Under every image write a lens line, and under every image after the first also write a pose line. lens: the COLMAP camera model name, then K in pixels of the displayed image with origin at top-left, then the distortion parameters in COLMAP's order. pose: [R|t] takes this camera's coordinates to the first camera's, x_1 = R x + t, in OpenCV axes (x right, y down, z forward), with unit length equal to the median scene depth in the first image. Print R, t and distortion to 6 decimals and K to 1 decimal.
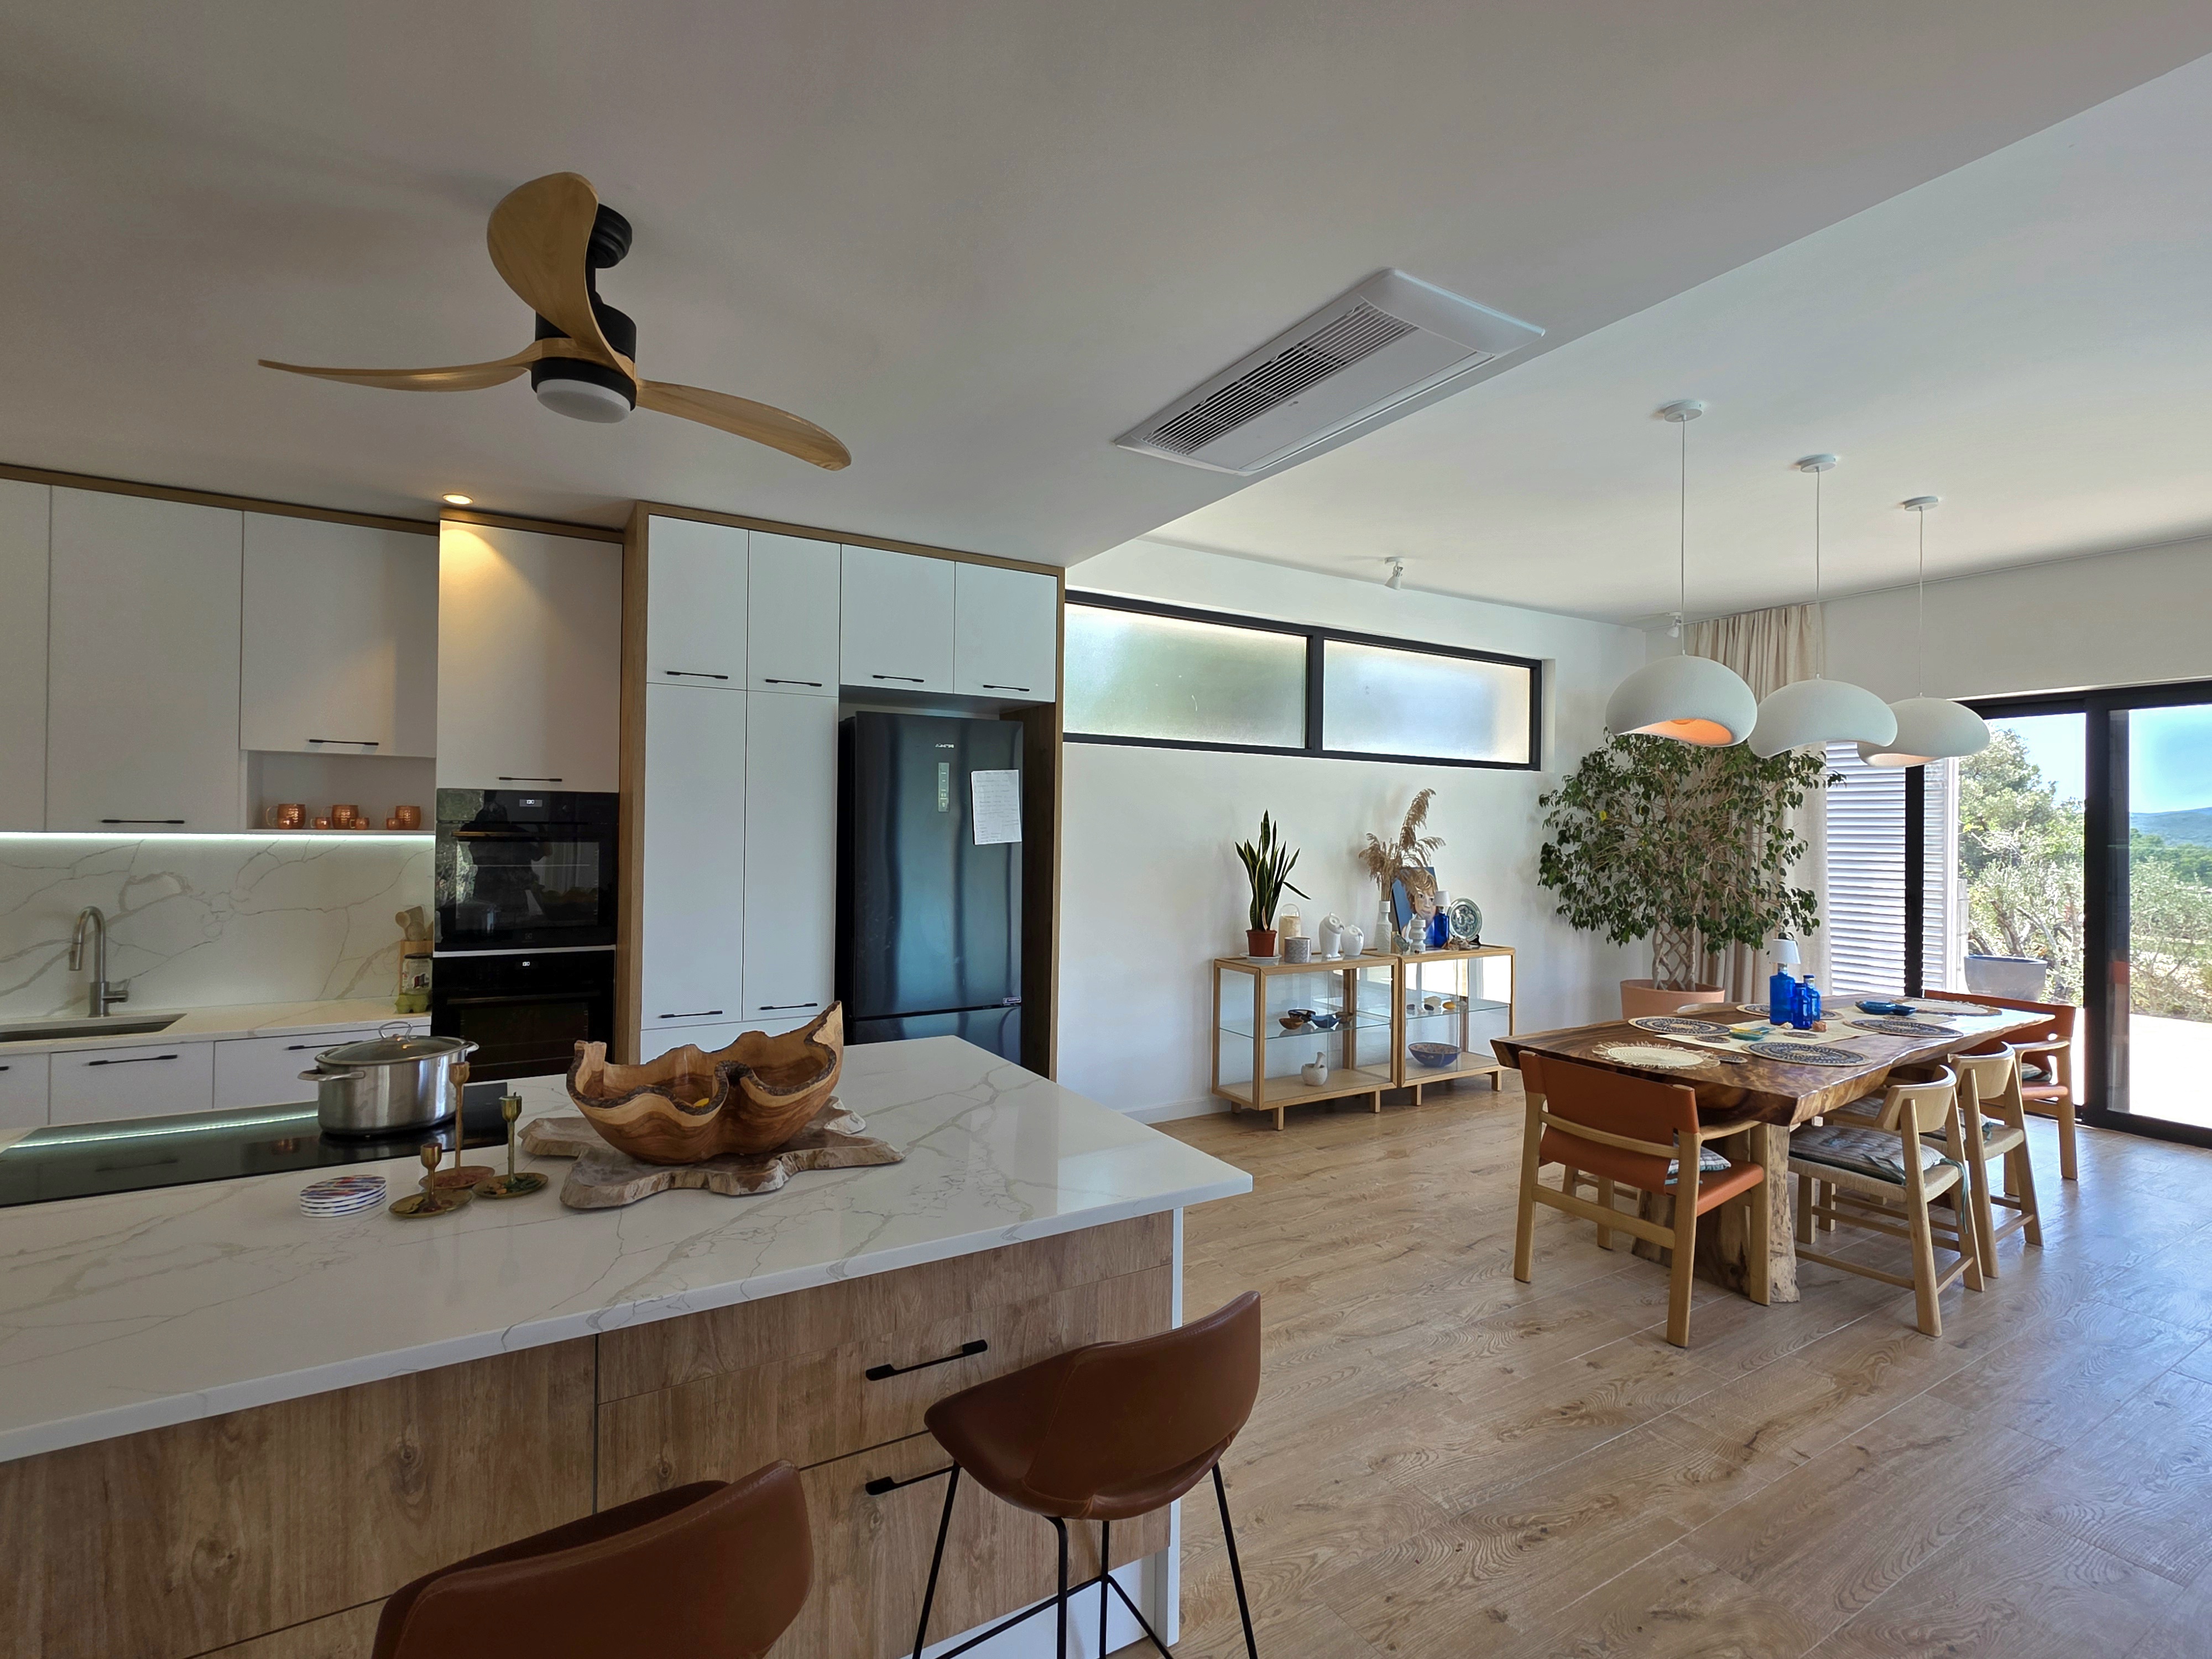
lens RADIAL K [[1022.0, 0, 1106.9], [0, 1022.0, 821.0], [0, 0, 1]] dist [-0.001977, 0.002149]
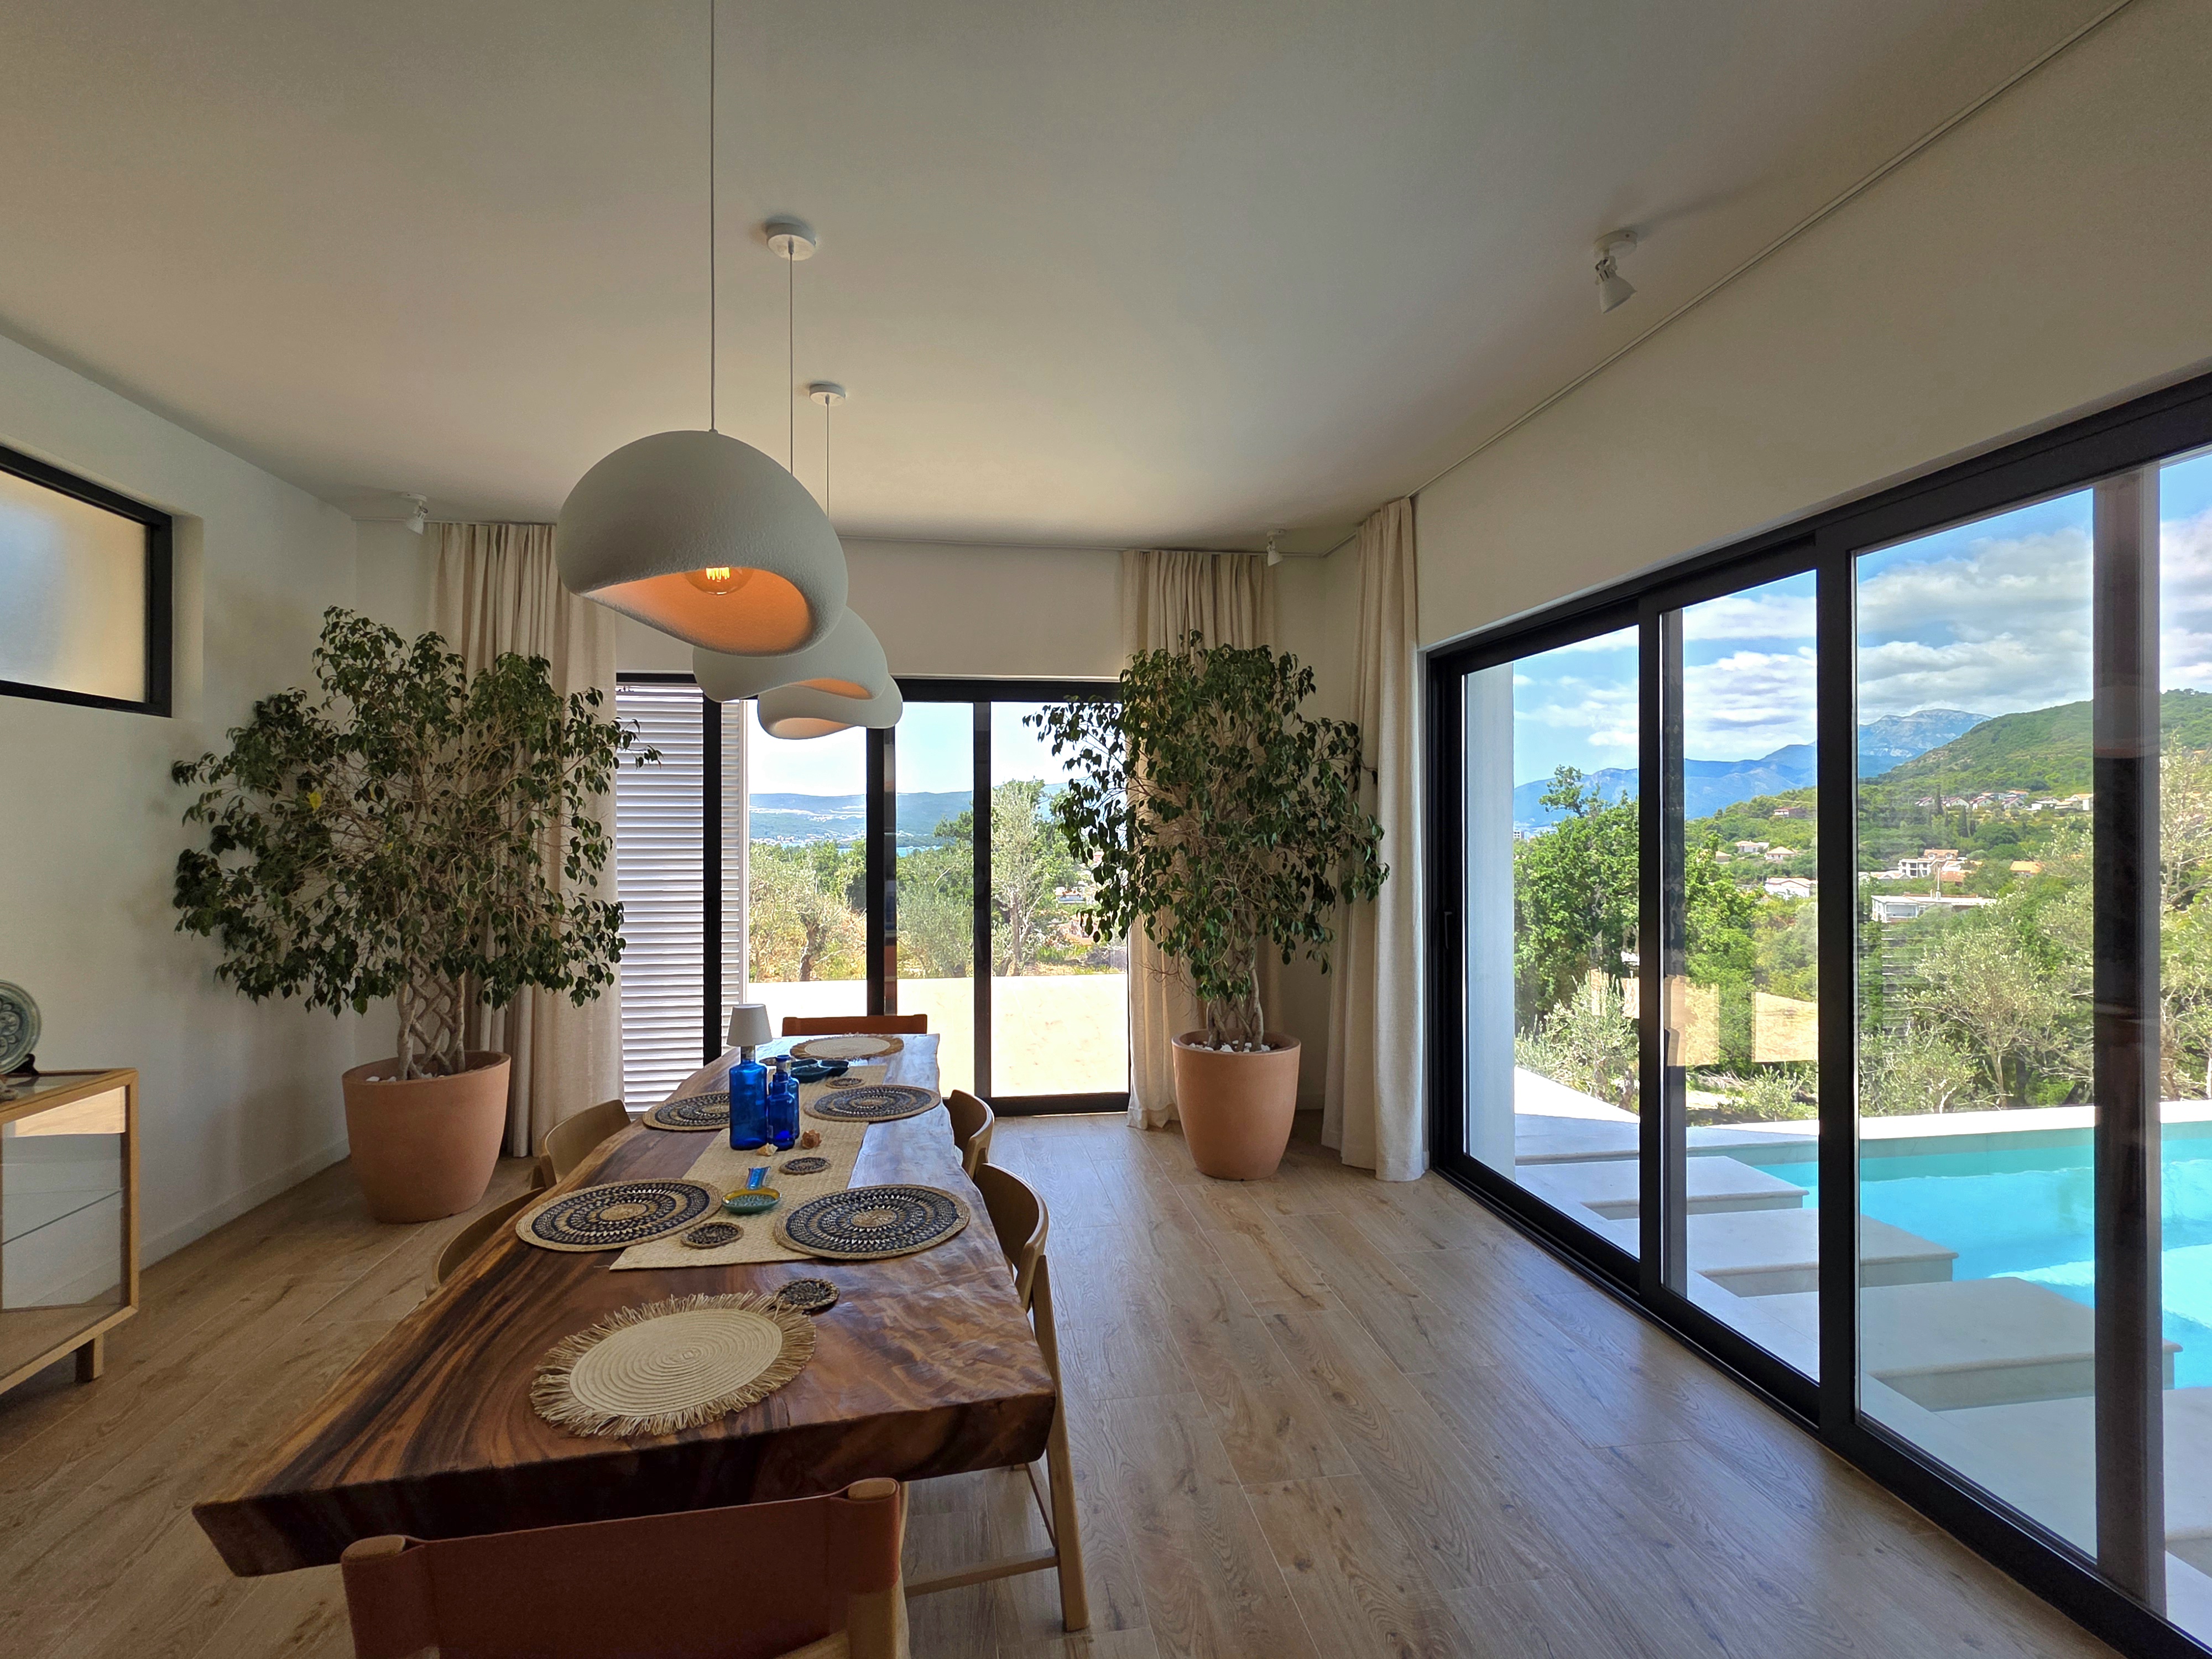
lens RADIAL K [[1022.0, 0, 1083.2], [0, 1022.0, 826.7], [0, 0, 1]] dist [-0.001977, 0.002149]
pose [[0.380214, -0.010248, 0.924842, 0.169299], [-0.001304, 0.999932, 0.011616, 0.003162], [-0.924898, -0.005623, 0.380175, 0.553496]]
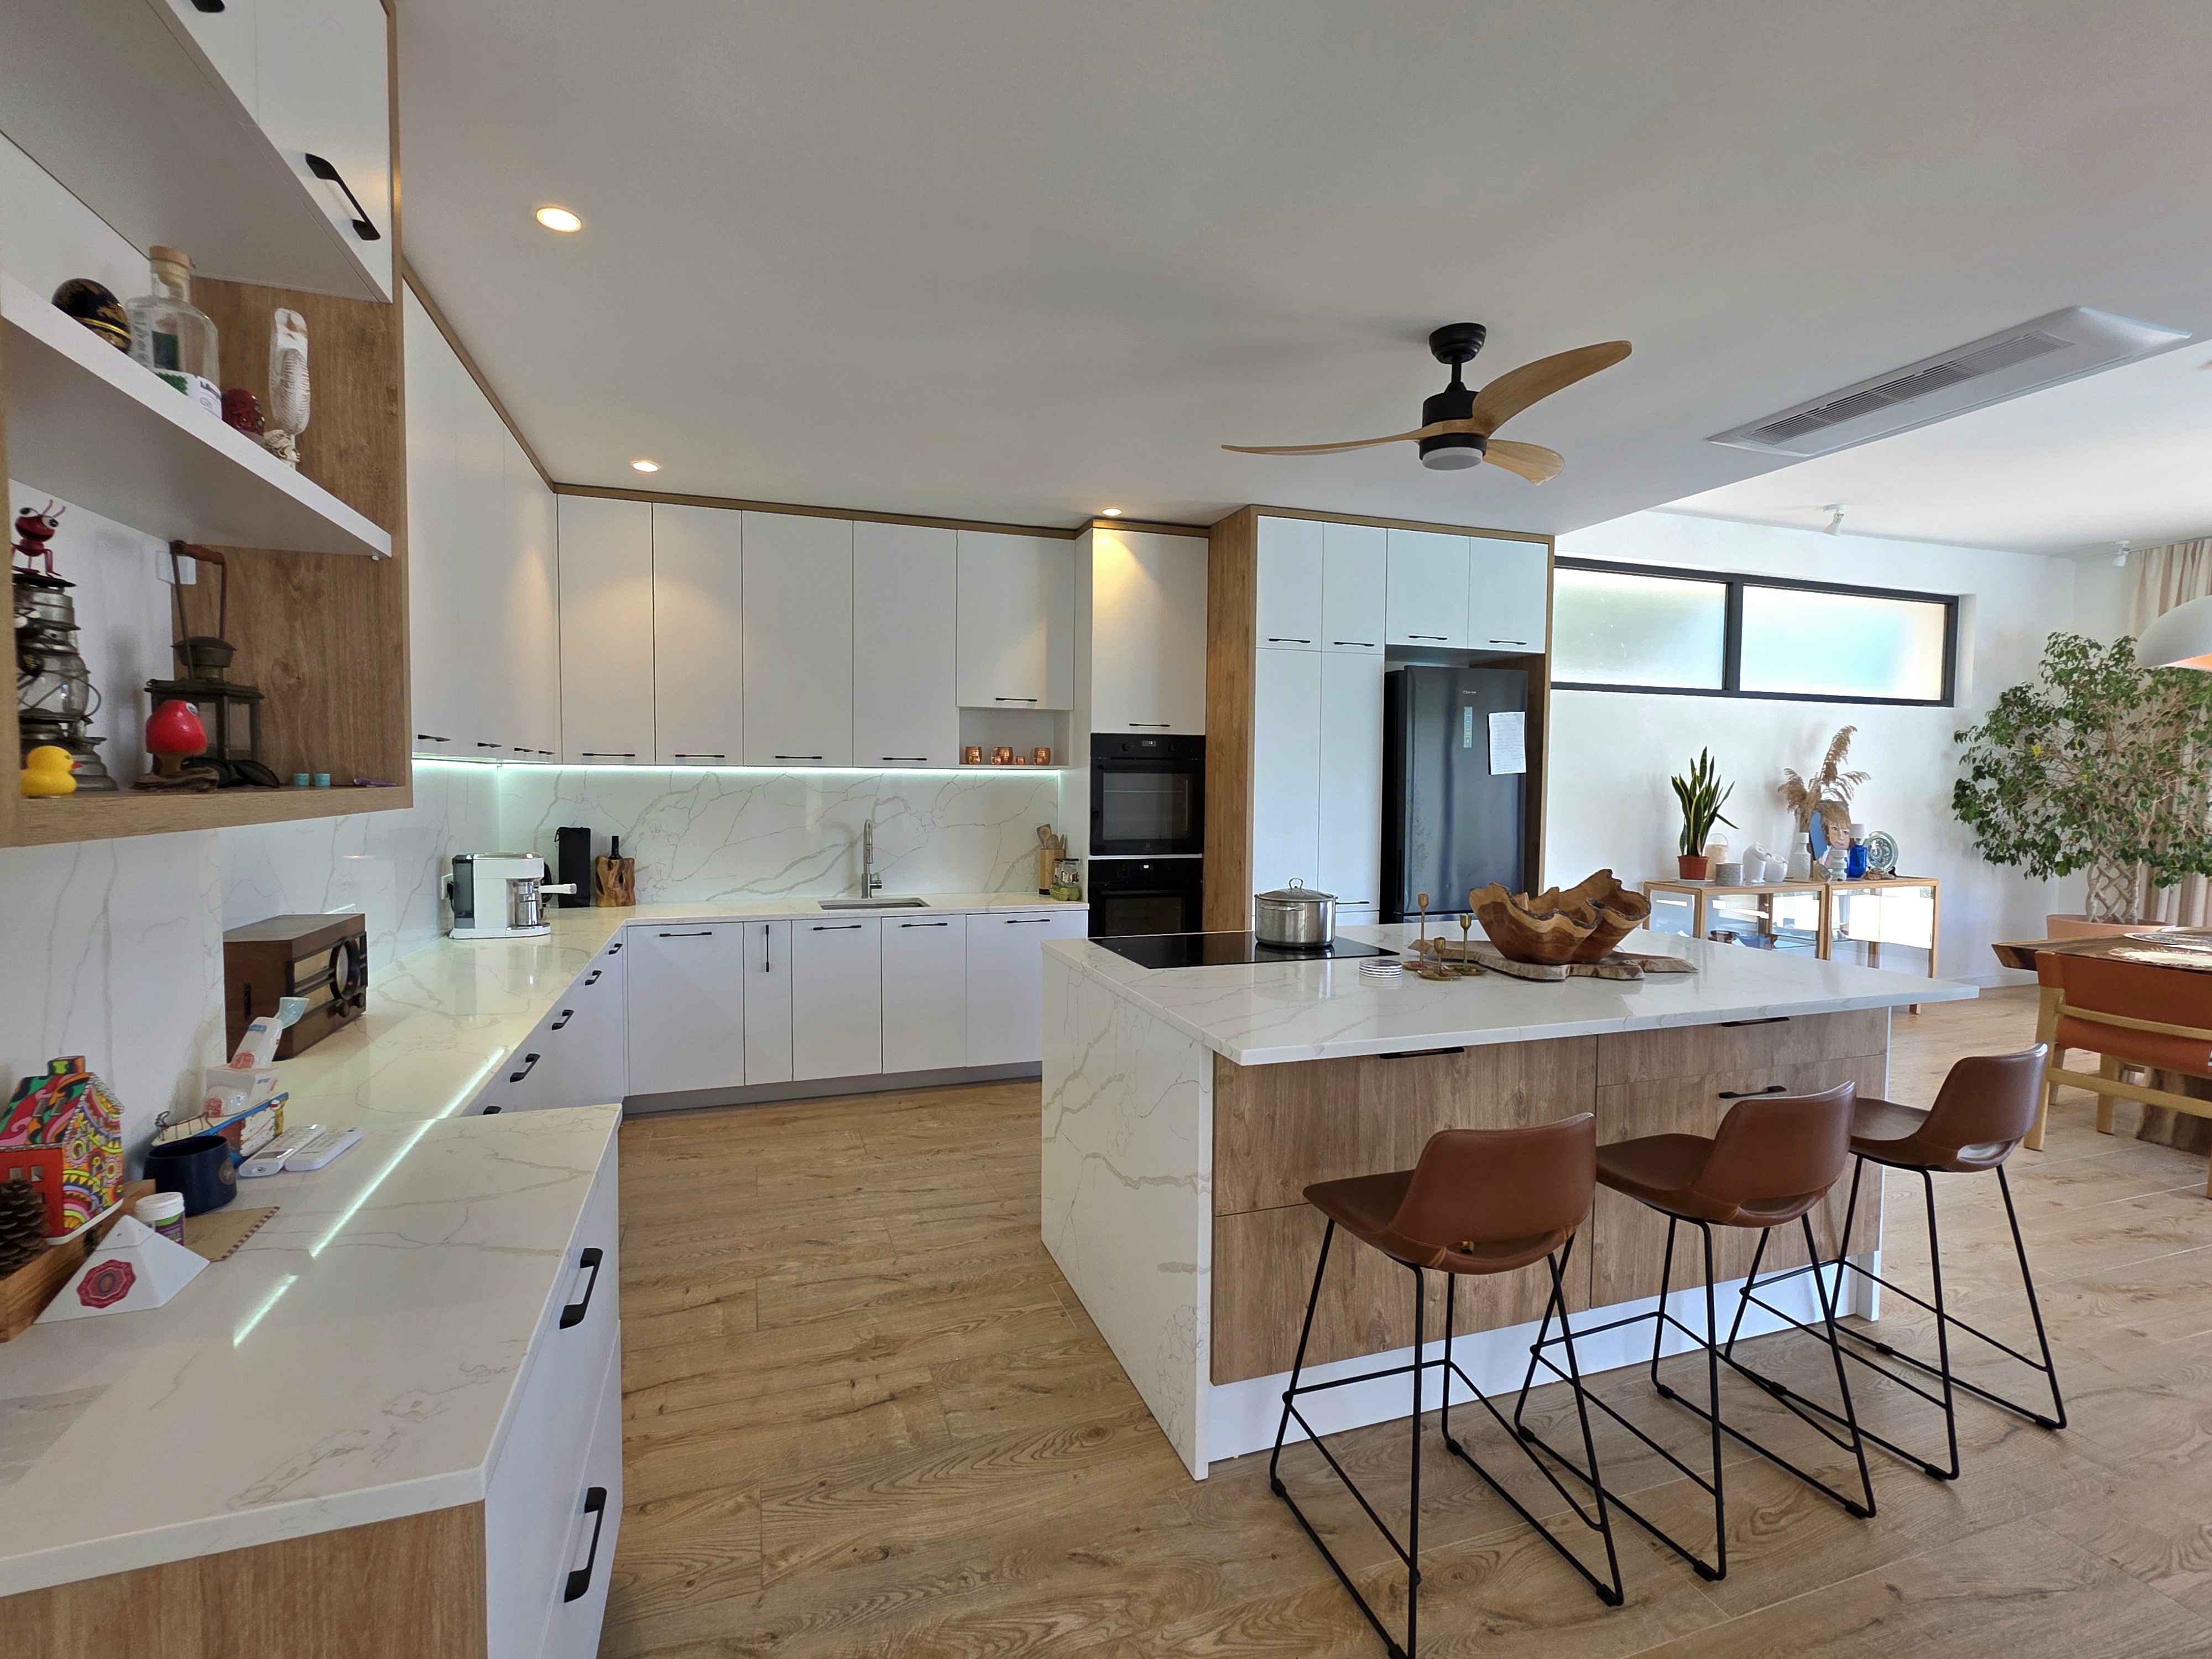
lens RADIAL K [[1022.0, 0, 1099.2], [0, 1022.0, 824.6], [0, 0, 1]] dist [-0.001977, 0.002149]
pose [[0.979273, 0.003548, -0.202513, -0.313578], [0.006525, 0.998775, 0.049051, 0.018484], [0.202439, -0.049356, 0.978050, -0.254429]]
